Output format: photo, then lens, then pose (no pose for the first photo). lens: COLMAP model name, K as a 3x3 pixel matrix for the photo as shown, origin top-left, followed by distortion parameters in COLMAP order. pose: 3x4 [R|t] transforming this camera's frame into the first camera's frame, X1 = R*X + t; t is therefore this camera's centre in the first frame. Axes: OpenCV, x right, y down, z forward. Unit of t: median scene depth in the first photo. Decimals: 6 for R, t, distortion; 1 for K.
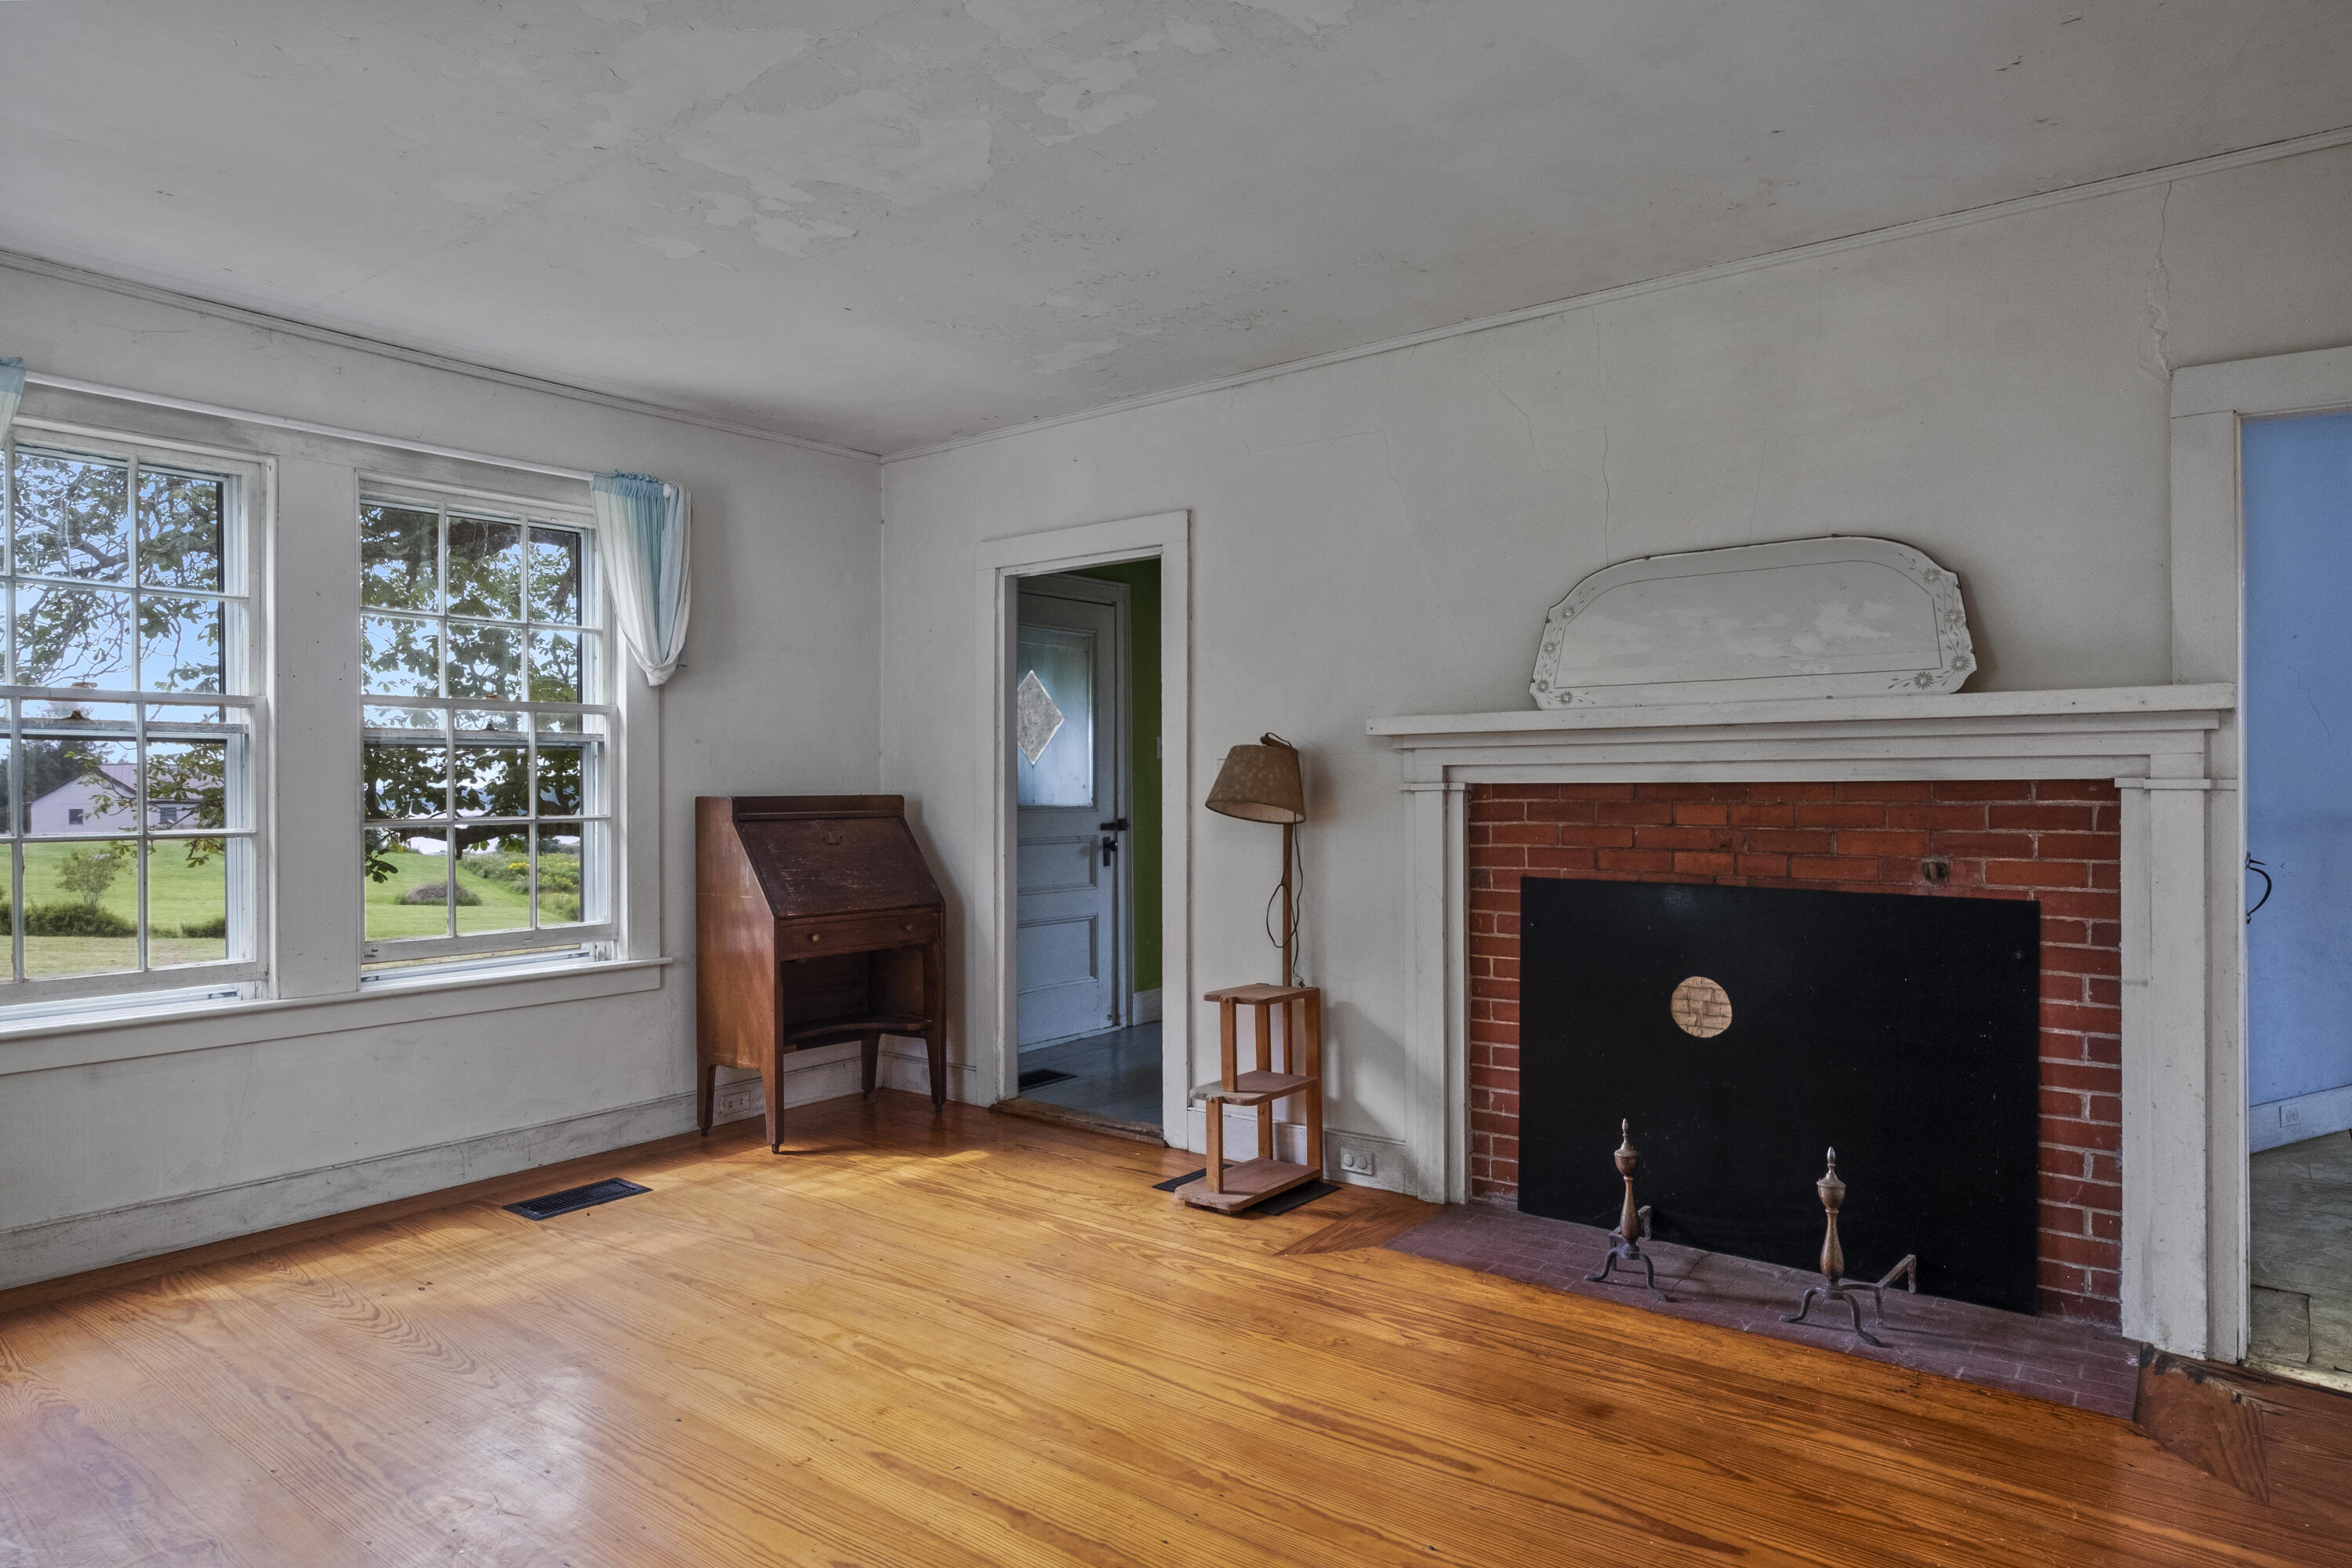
lens RADIAL K [[1346.0, 0, 1186.8], [0, 1346.0, 788.3], [0, 0, 1]] dist [0.006950, -0.000049]
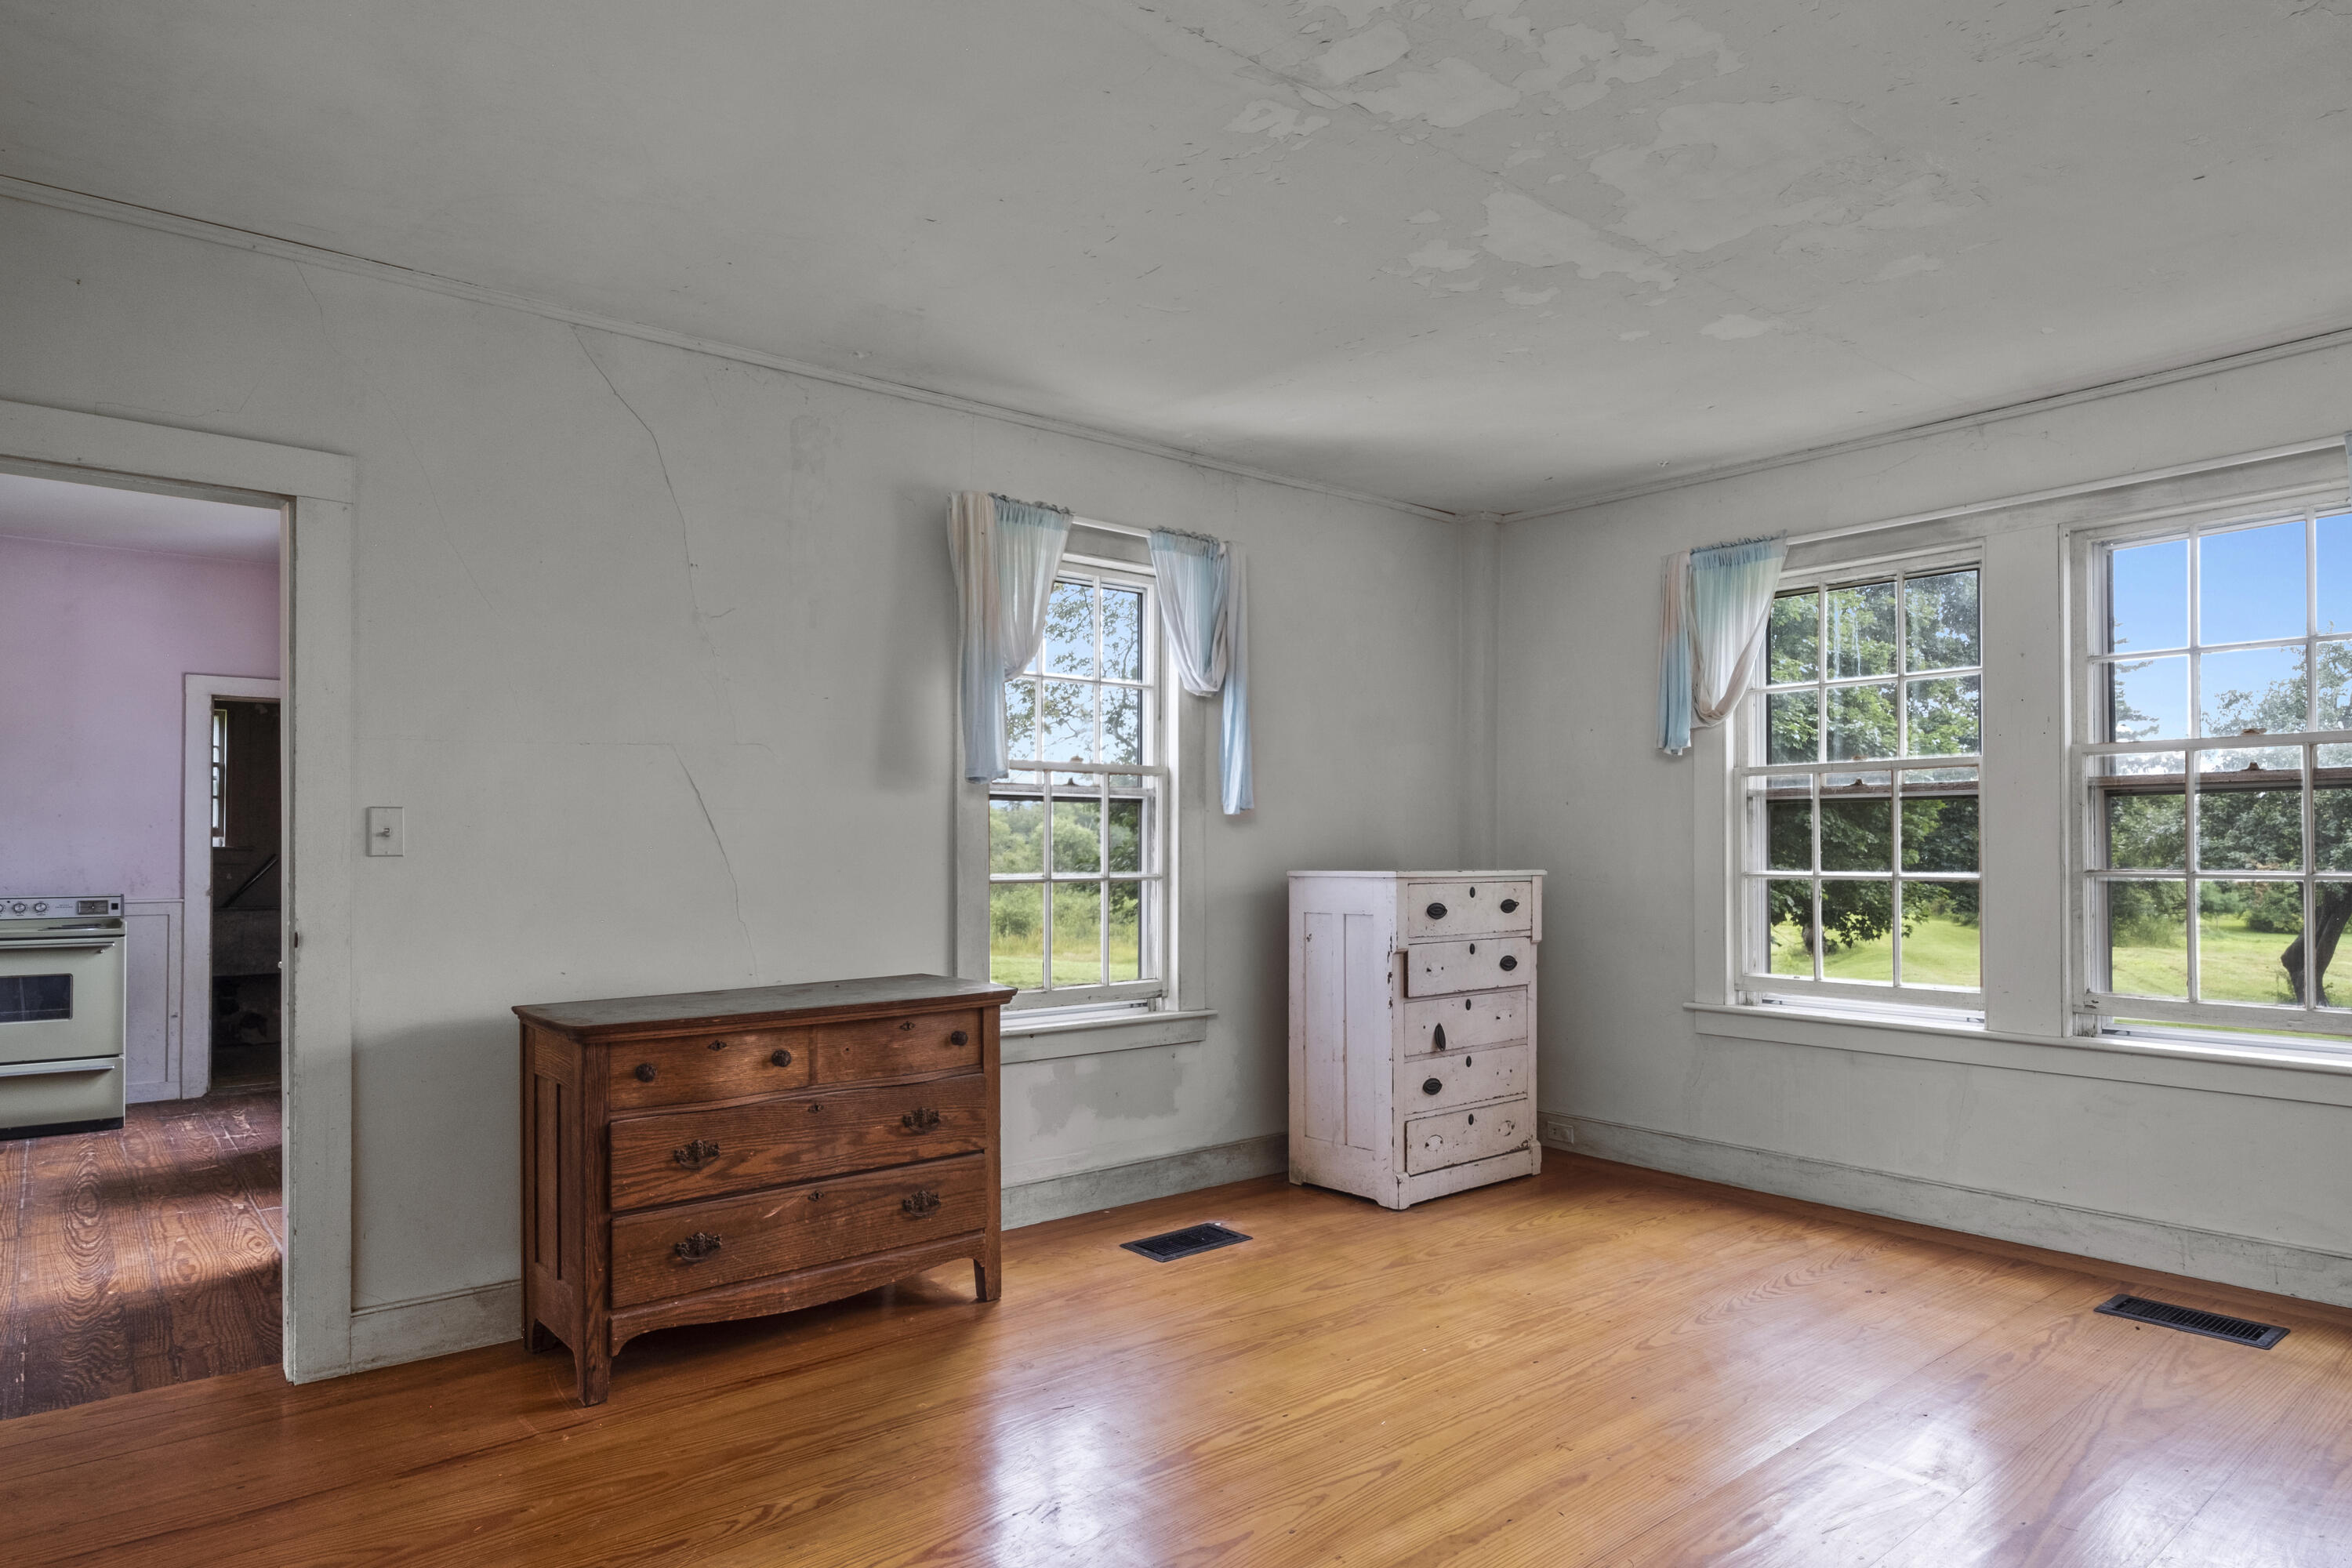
lens RADIAL K [[1346.0, 0, 1151.6], [0, 1346.0, 839.4], [0, 0, 1]] dist [0.006950, -0.000049]
pose [[-0.214333, 0.001098, -0.976760, 0.572339], [0.001112, 0.999999, 0.000880, -0.000796], [0.976760, -0.000898, -0.214334, 0.596566]]
